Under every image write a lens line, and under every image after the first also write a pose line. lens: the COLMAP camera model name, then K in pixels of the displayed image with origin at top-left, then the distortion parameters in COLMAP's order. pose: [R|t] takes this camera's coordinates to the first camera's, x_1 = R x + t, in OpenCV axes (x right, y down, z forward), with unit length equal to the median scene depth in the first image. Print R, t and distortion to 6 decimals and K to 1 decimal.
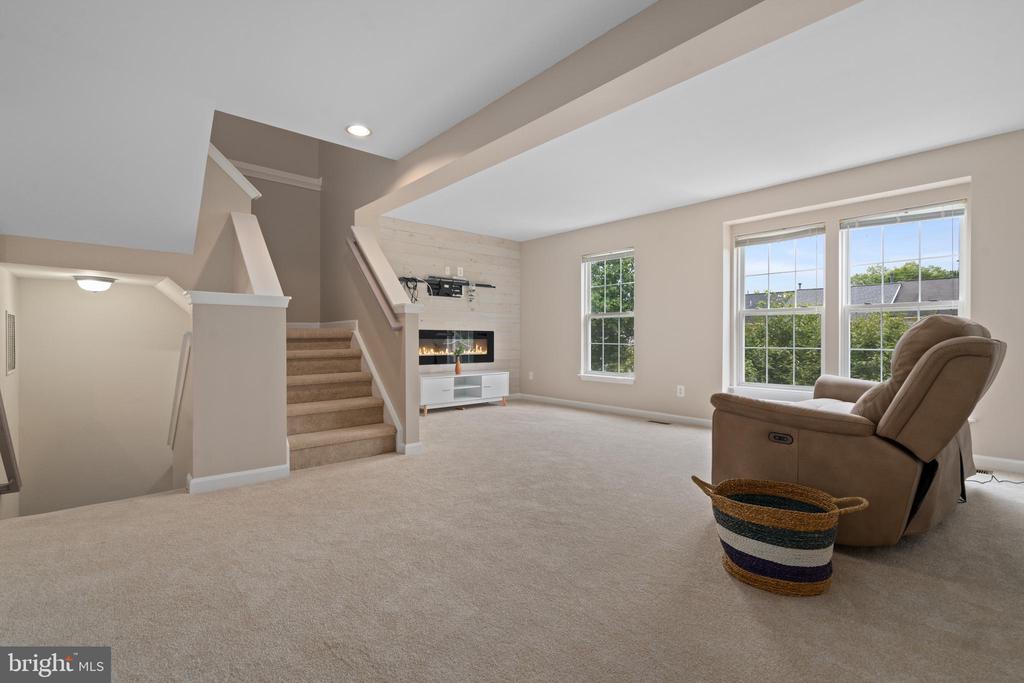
lens RADIAL K [[464.0, 0, 514.7], [0, 464.0, 341.6], [0, 0, 1]] dist [-0.005341, 0.000391]
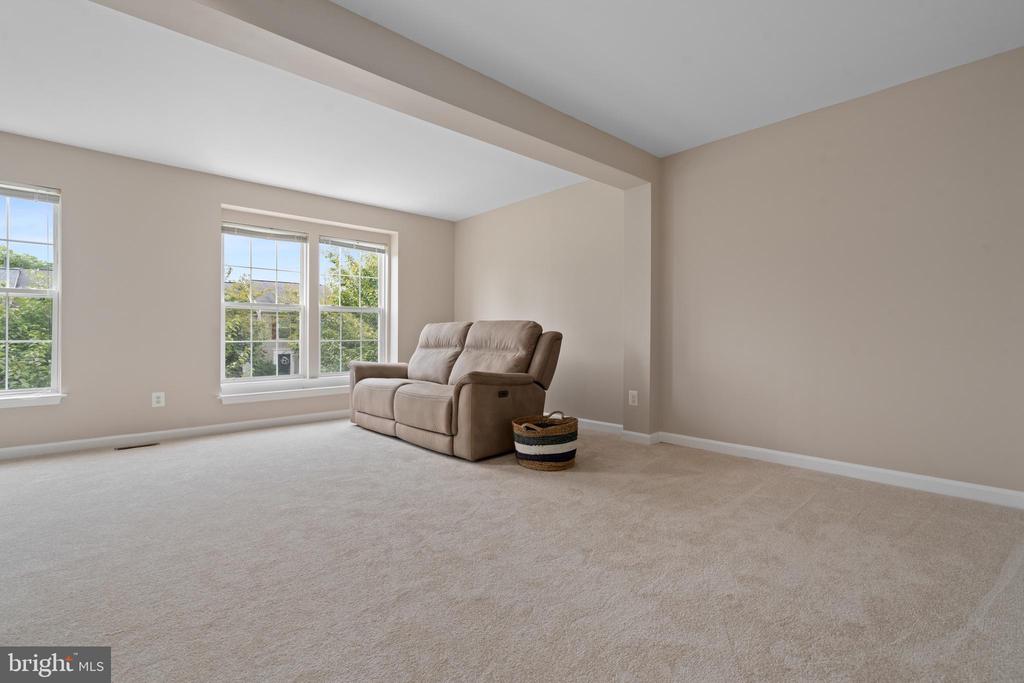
lens RADIAL K [[464.0, 0, 515.9], [0, 464.0, 333.5], [0, 0, 1]] dist [-0.005341, 0.000391]
pose [[-0.030461, -0.002427, 0.999533, -0.390214], [0.006626, 0.999975, 0.002630, -0.002256], [-0.999514, 0.006703, -0.030444, 0.378513]]
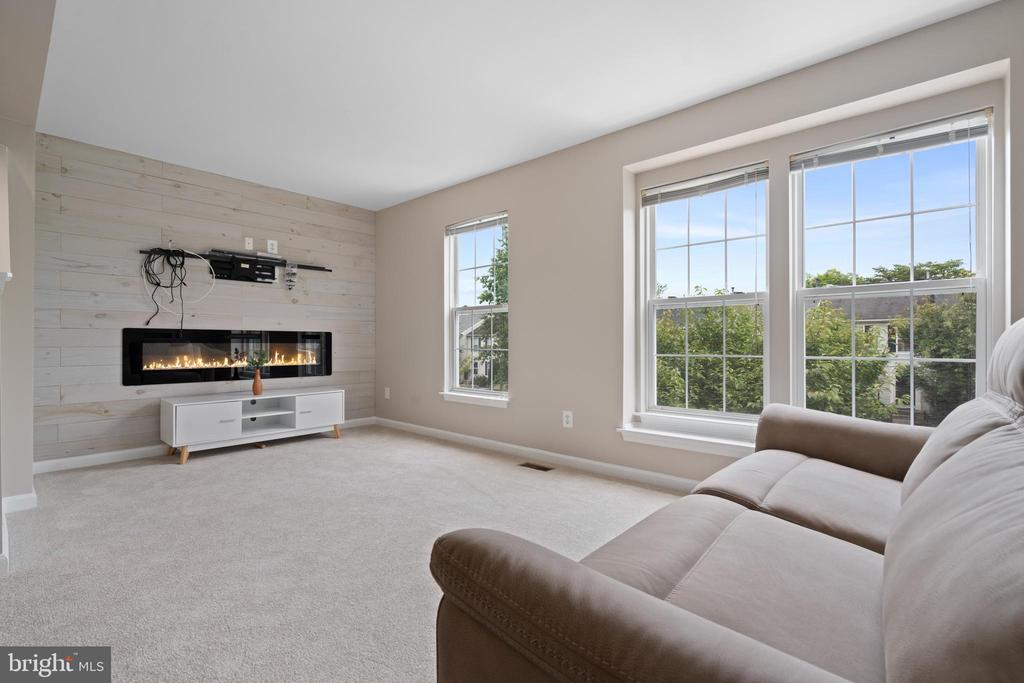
lens RADIAL K [[464.0, 0, 516.2], [0, 464.0, 340.0], [0, 0, 1]] dist [-0.005341, 0.000391]
pose [[0.993414, -0.001027, 0.114574, 0.184289], [0.002506, 0.999915, -0.012767, -0.000672], [-0.114551, 0.012970, 0.993333, 0.299222]]
